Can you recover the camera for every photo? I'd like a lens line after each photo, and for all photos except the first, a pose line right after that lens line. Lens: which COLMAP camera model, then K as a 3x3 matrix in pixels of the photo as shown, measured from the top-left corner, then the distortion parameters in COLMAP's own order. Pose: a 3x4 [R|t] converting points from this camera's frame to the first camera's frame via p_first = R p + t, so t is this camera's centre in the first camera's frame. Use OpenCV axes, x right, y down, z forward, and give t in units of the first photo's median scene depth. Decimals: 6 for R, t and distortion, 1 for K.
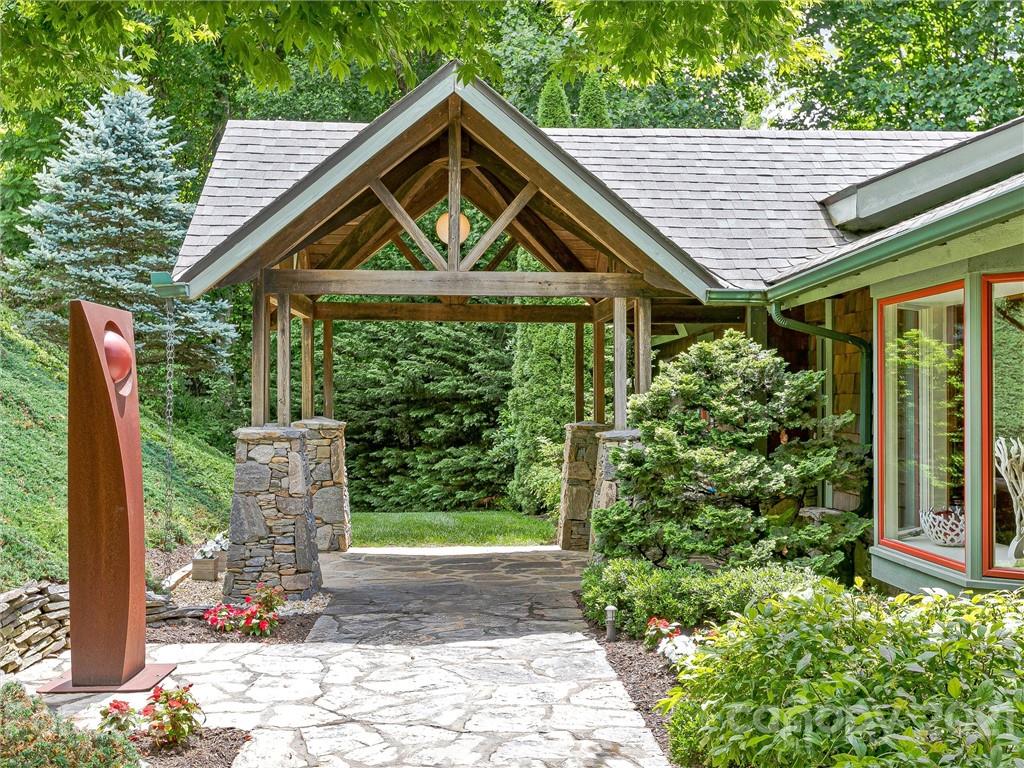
lens RADIAL K [[1112.5, 0, 512.0], [0, 1112.5, 384.0], [0, 0, 1]] dist [-0.011365, -0.015328]
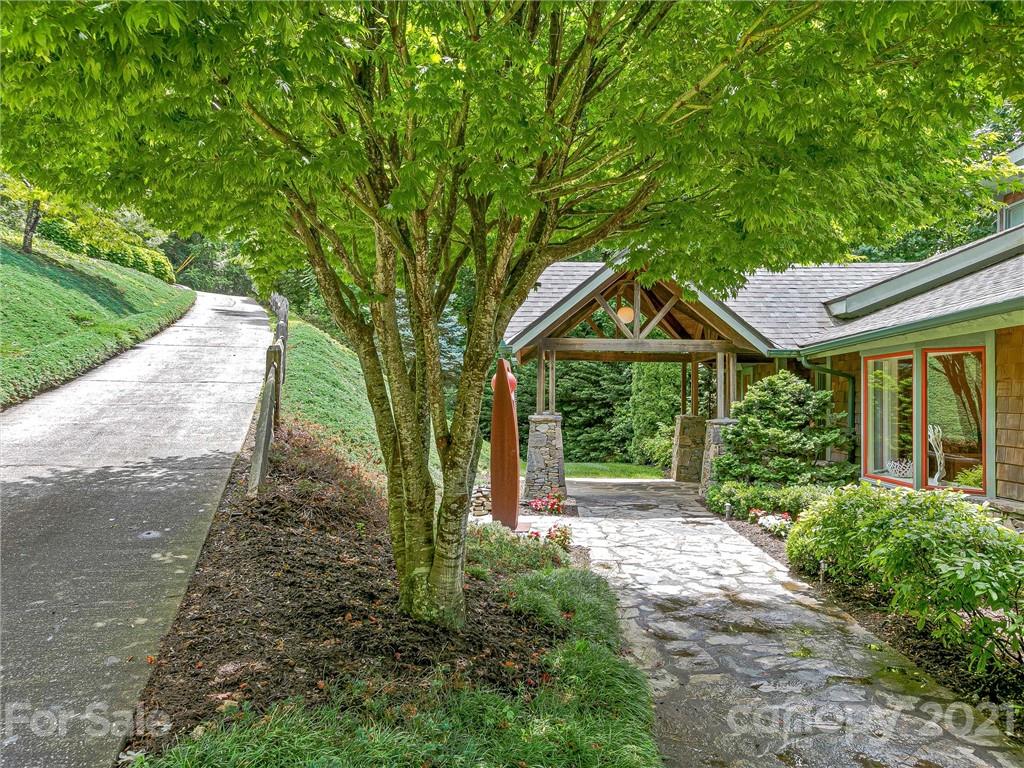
lens RADIAL K [[683.8, 0, 512.0], [0, 683.8, 384.0], [0, 0, 1]] dist [0.001581, -0.000611]
pose [[0.994725, 0.008549, -0.102220, -0.156376], [-0.009433, 0.999922, -0.008172, -0.008200], [0.102142, 0.009094, 0.994728, -0.269007]]
